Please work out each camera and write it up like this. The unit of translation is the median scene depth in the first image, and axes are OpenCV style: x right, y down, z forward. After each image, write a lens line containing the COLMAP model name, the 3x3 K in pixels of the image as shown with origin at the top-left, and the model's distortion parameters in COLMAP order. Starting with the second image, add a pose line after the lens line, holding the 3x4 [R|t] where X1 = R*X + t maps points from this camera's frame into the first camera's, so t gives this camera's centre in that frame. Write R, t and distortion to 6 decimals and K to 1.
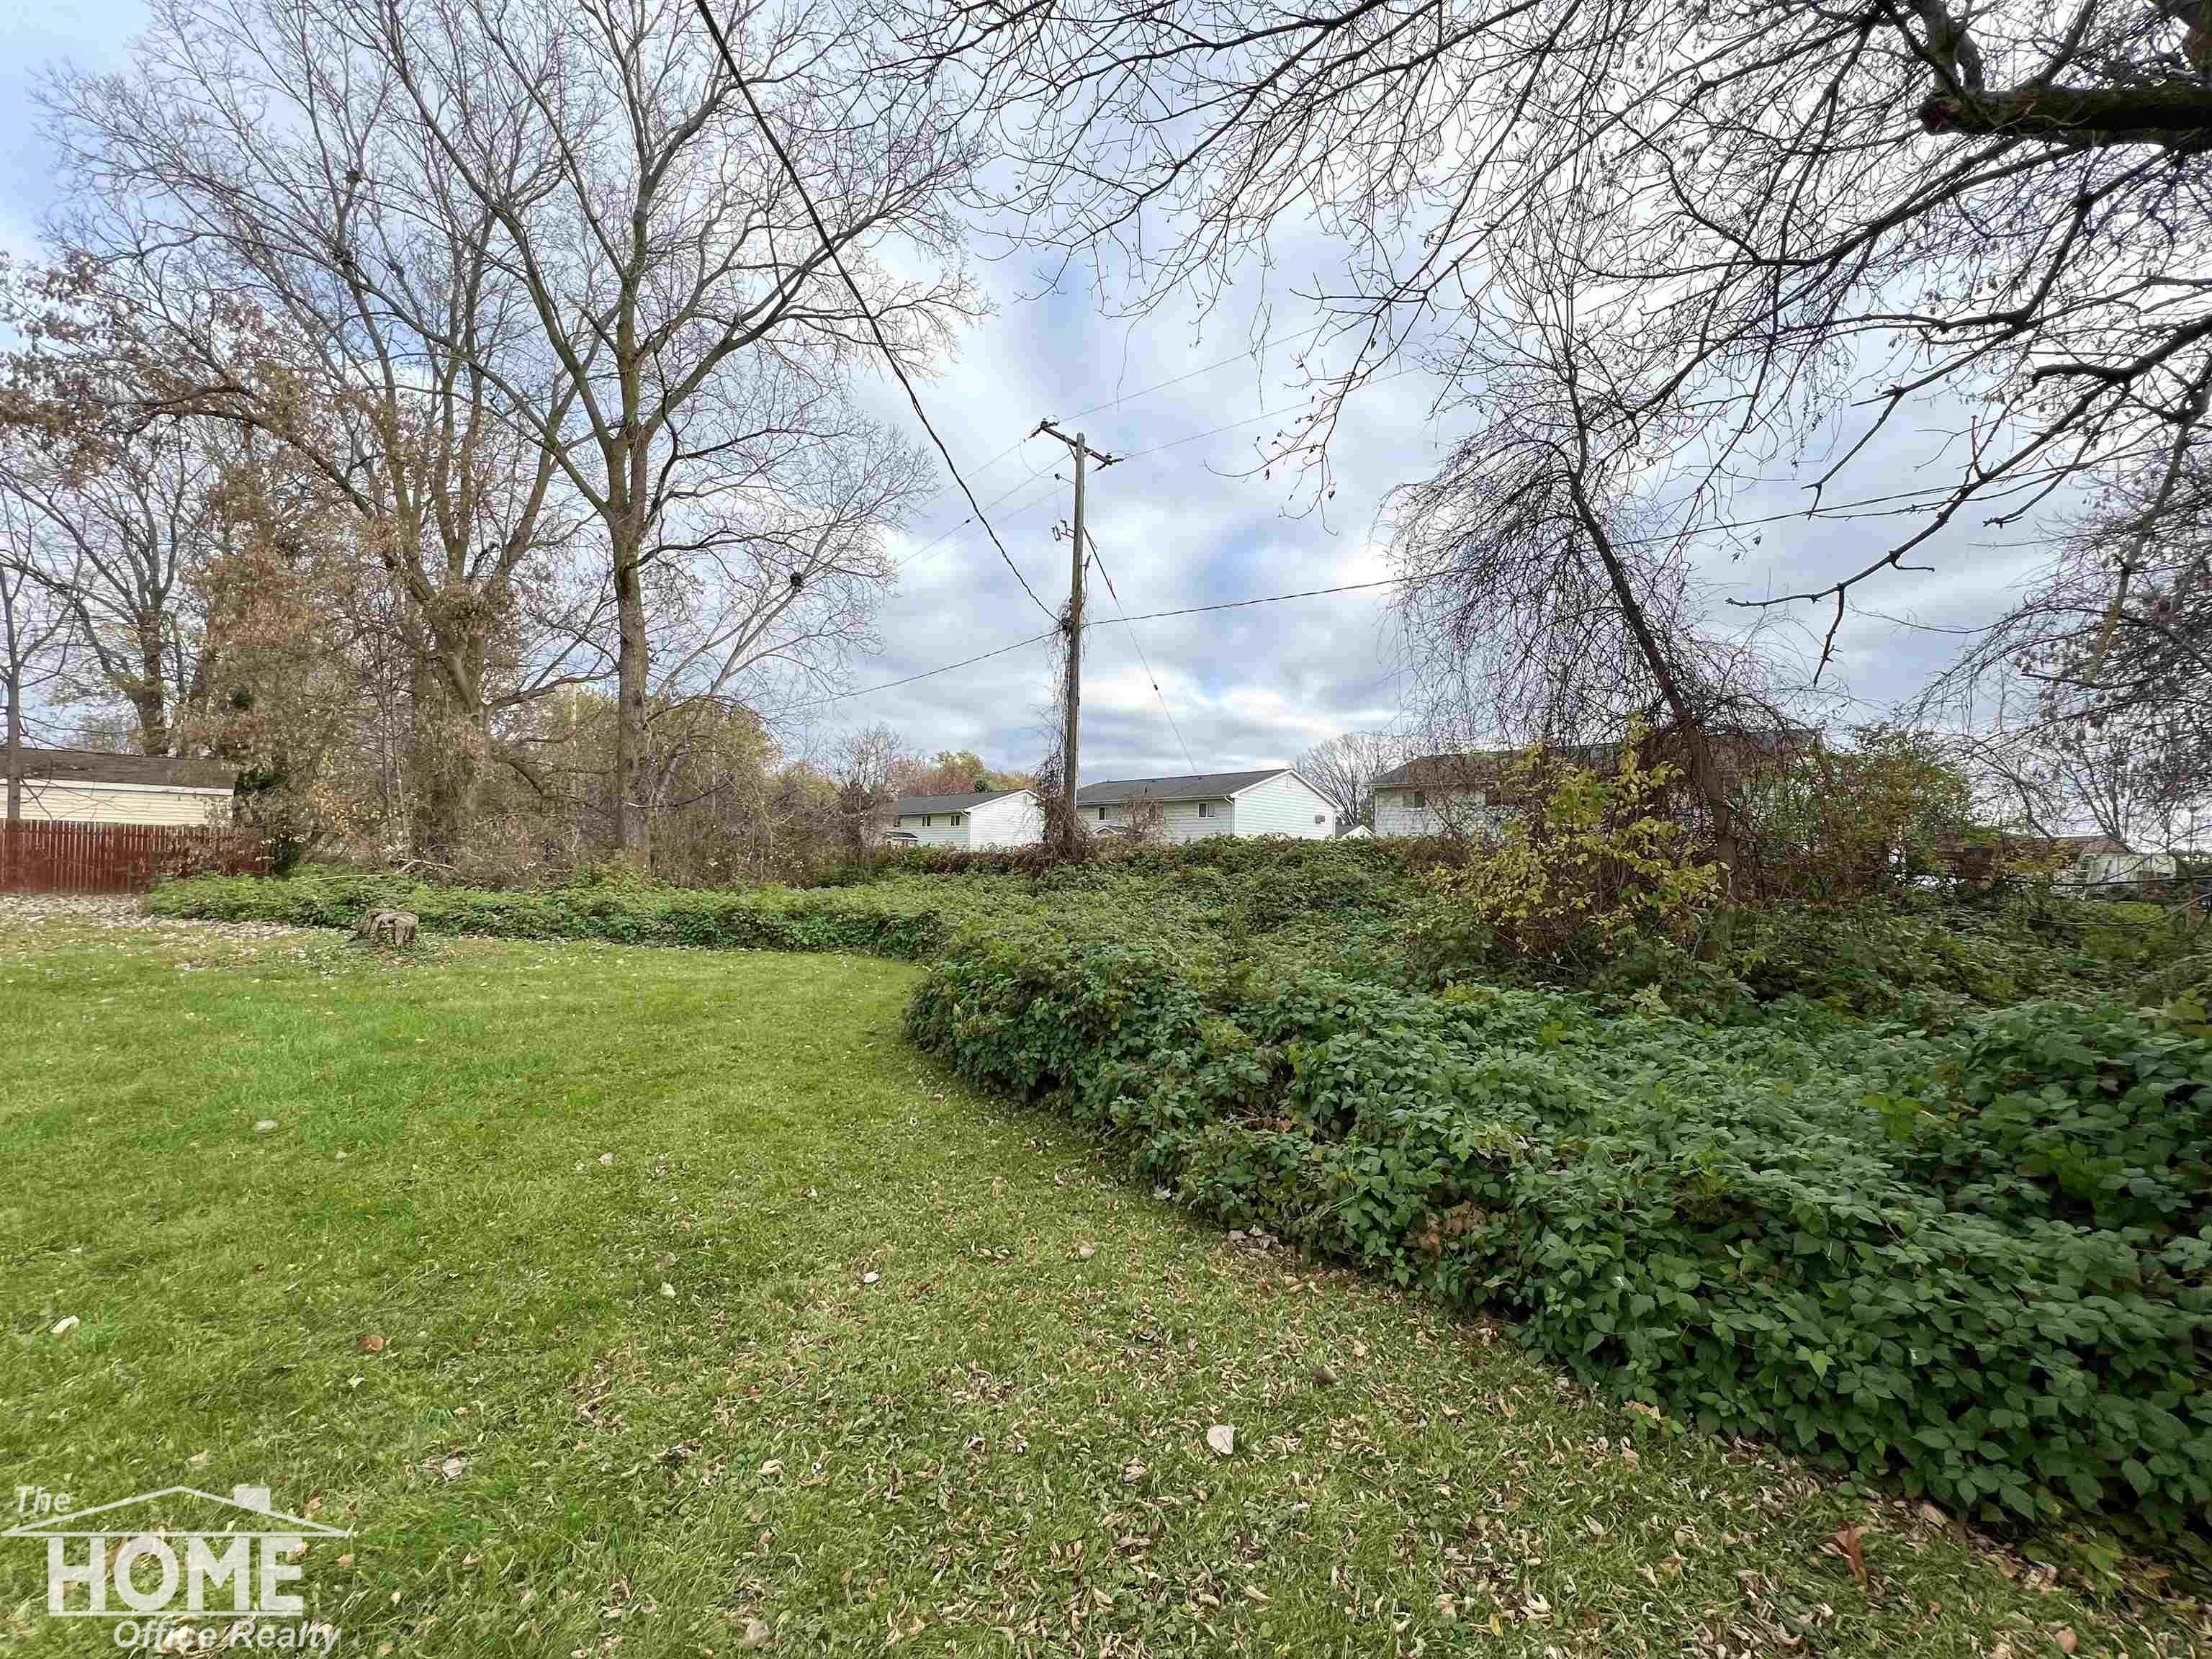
lens RADIAL K [[885.9, 0, 1107.0], [0, 885.9, 831.6], [0, 0, 1]] dist [0.000261, 0.000151]
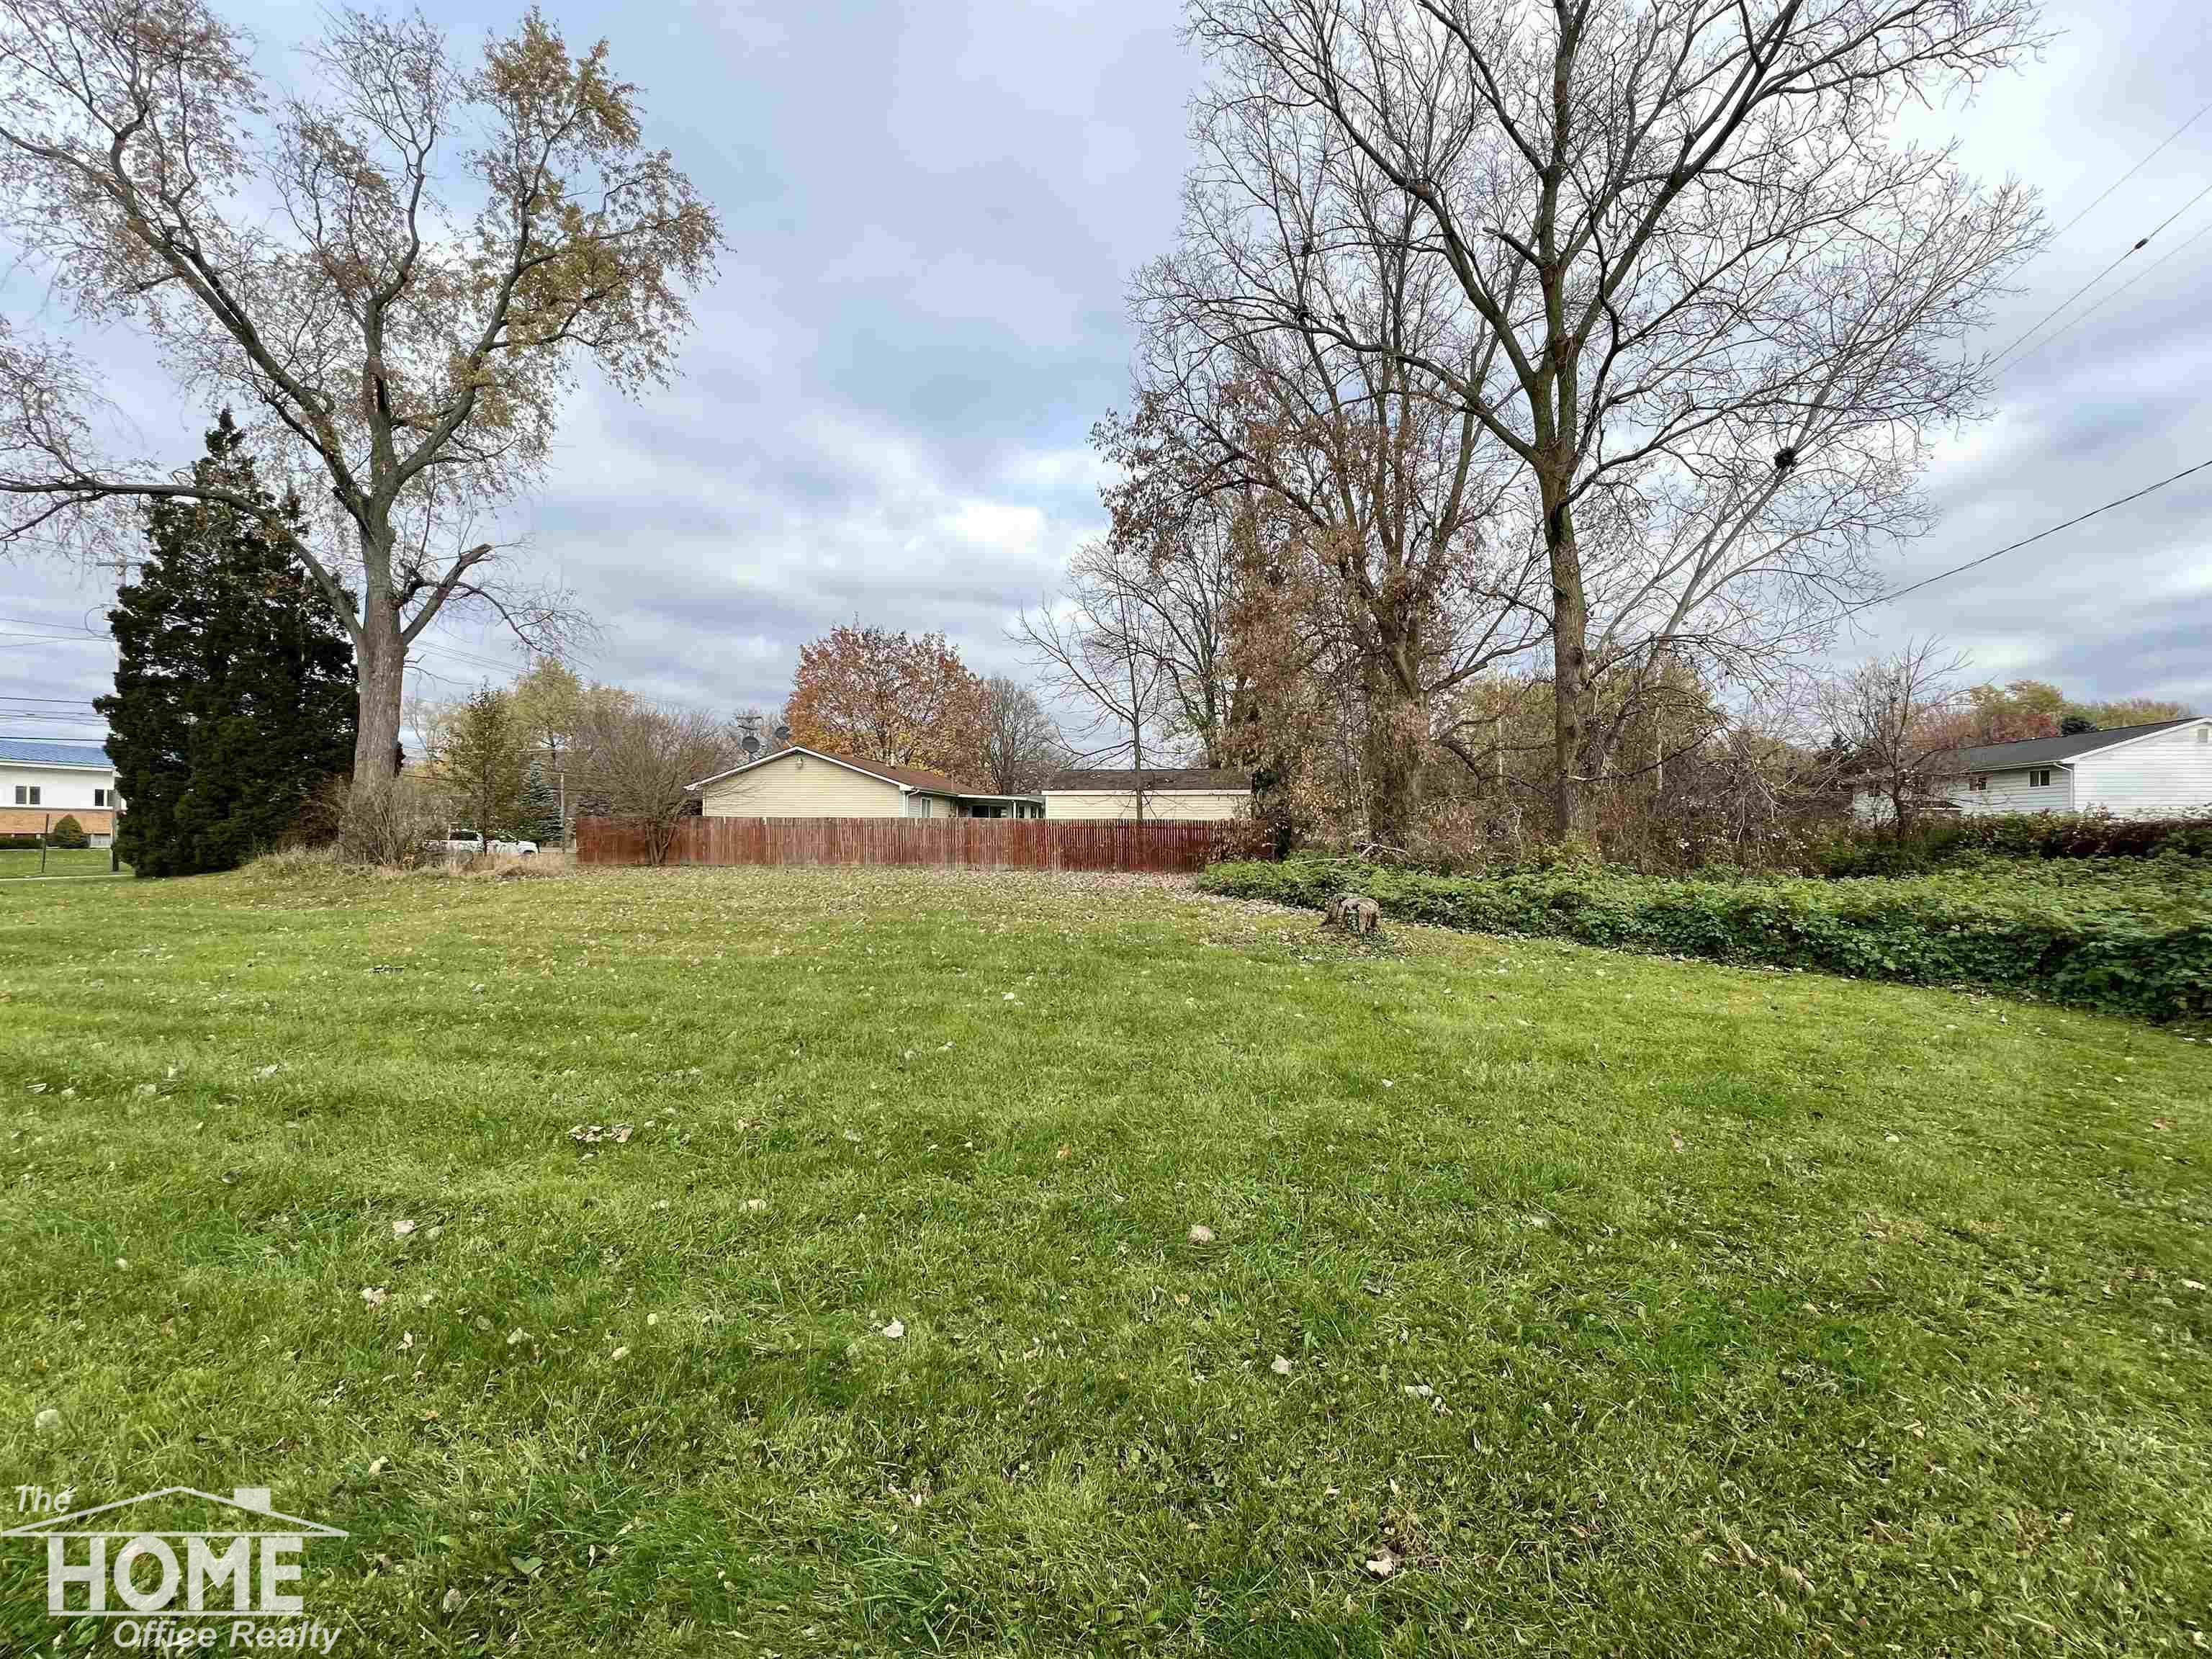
lens RADIAL K [[883.2, 0, 1108.9], [0, 883.2, 832.3], [0, 0, 1]] dist [-0.000280, 0.000228]
pose [[0.577939, -0.023611, -0.815739, -0.101461], [0.038326, 0.999264, -0.001770, 0.006959], [0.815180, -0.030240, 0.578418, 0.131003]]
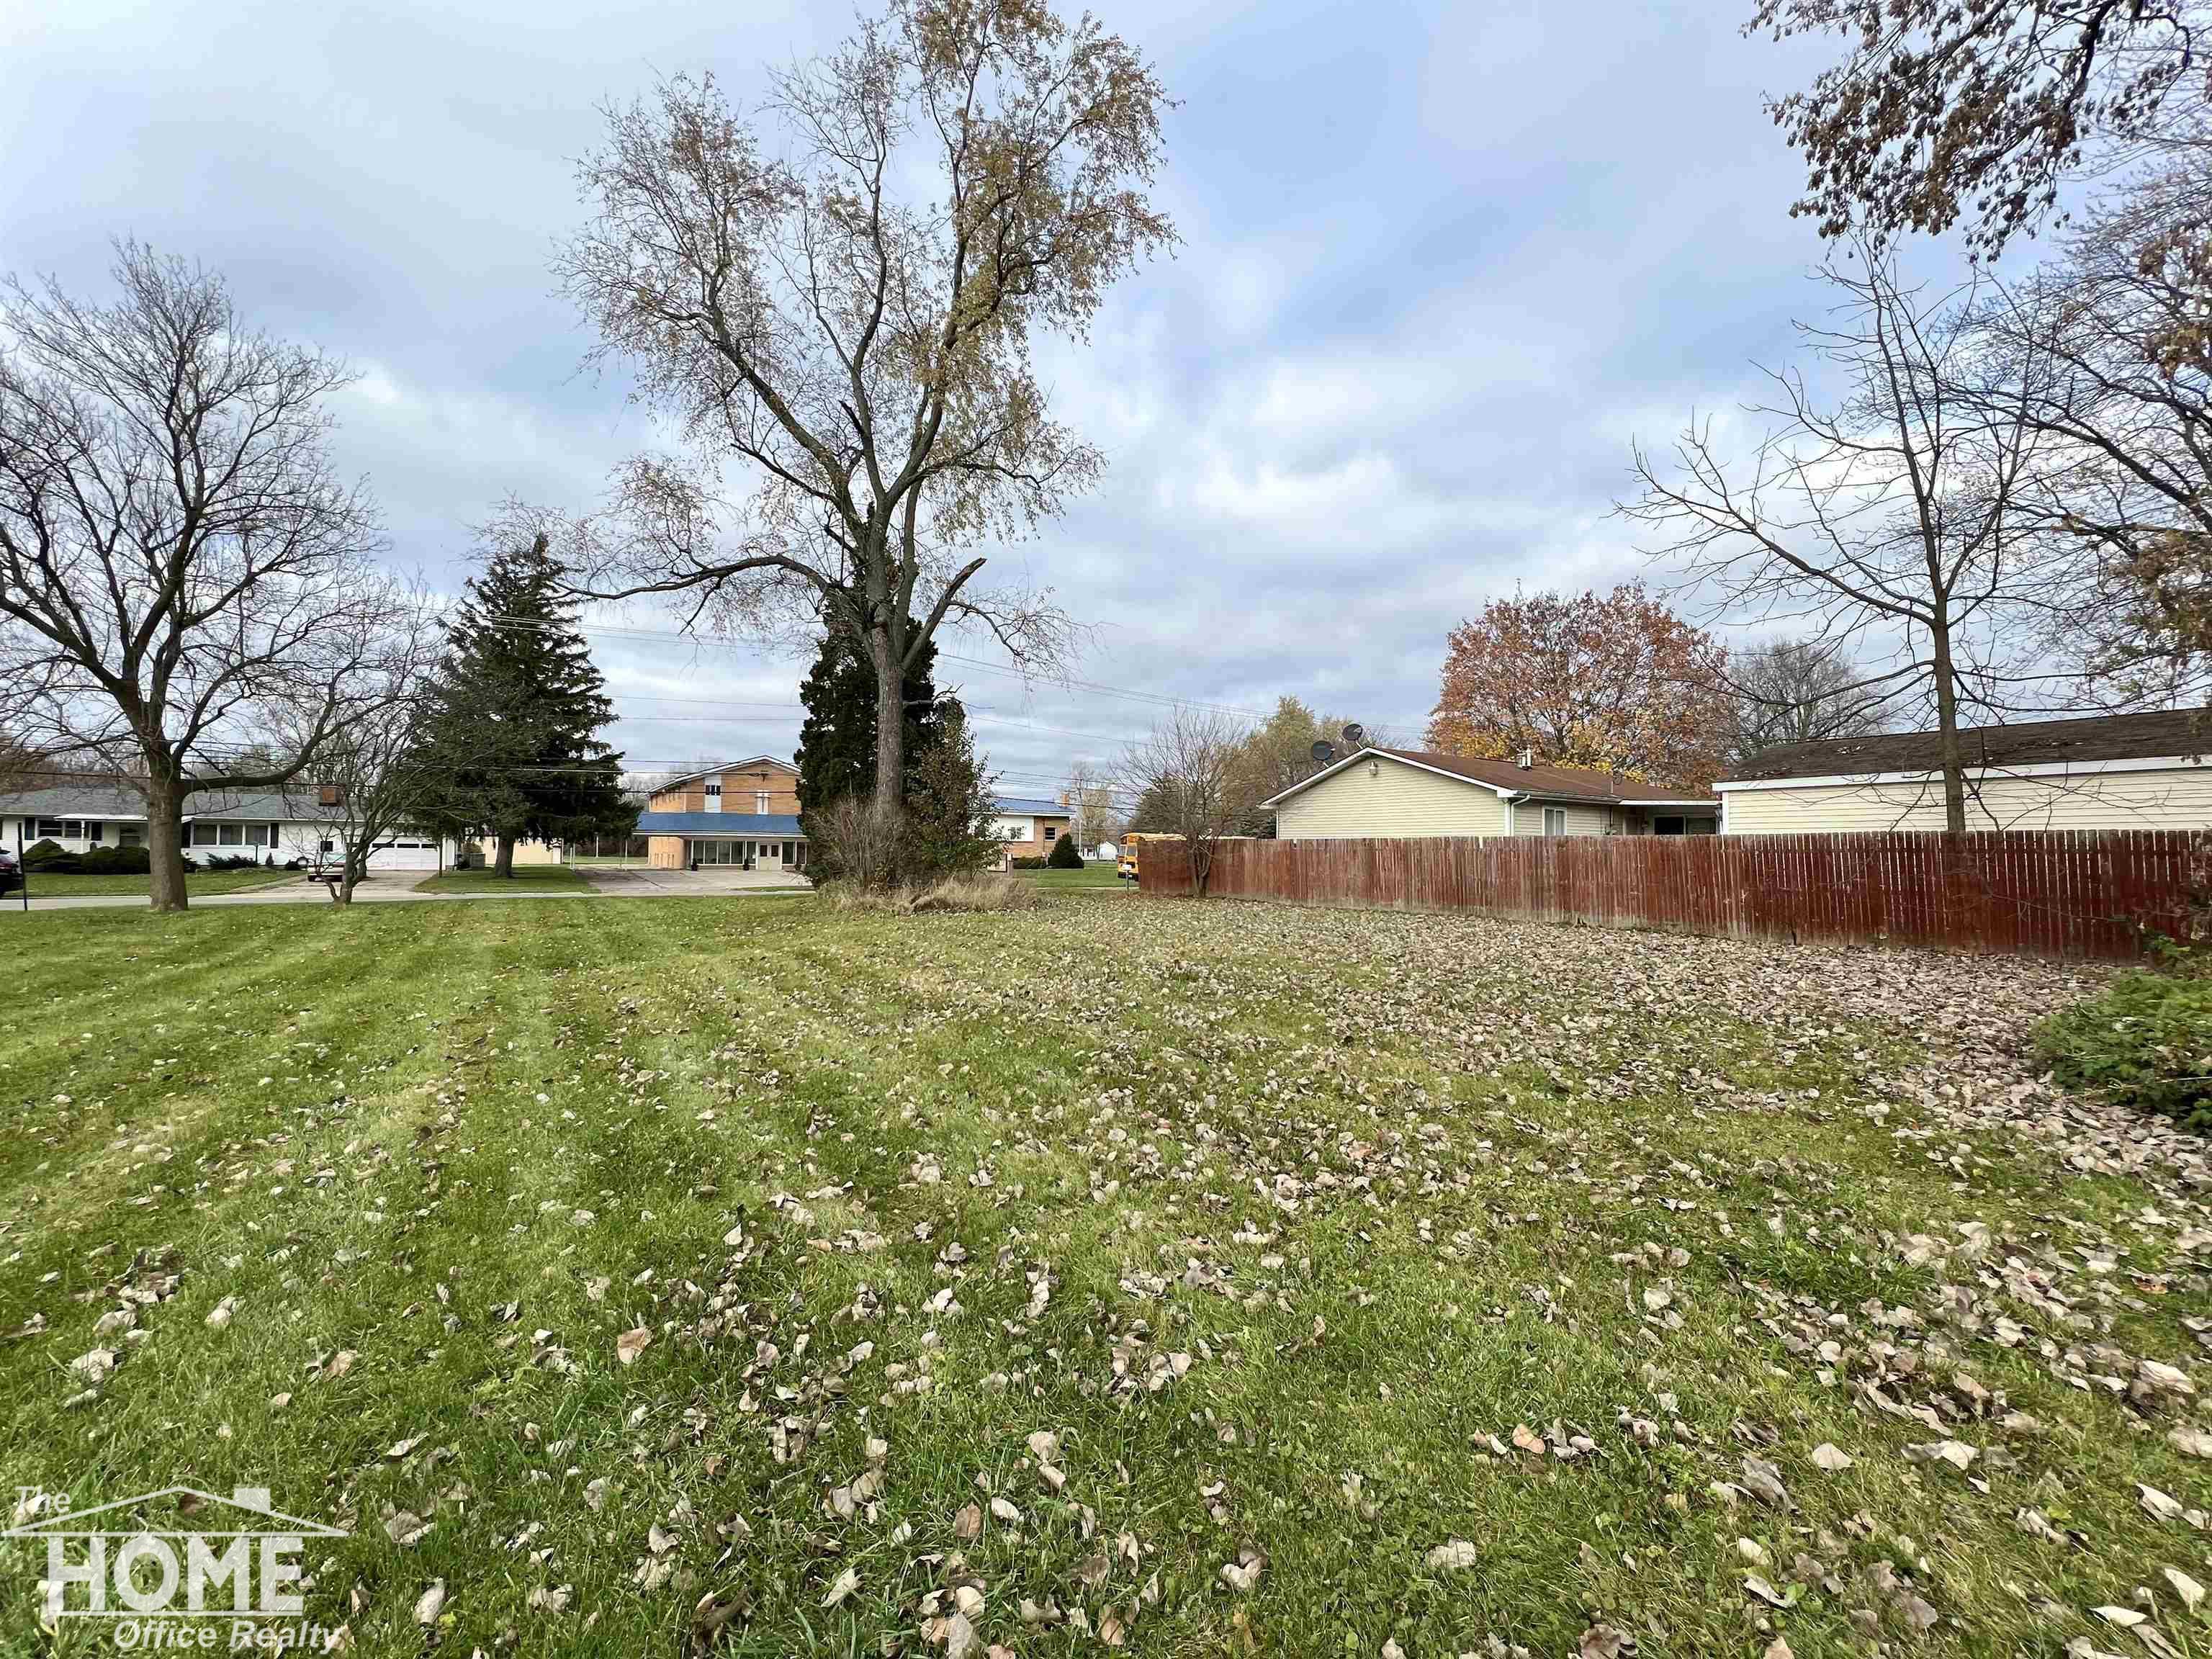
lens RADIAL K [[883.2, 0, 1108.9], [0, 883.2, 832.3], [0, 0, 1]] dist [-0.000280, 0.000228]
pose [[-0.198913, -0.049387, -0.978772, -0.447532], [0.025310, 0.998137, -0.055507, 0.005891], [0.979690, -0.035814, -0.197292, 0.484388]]
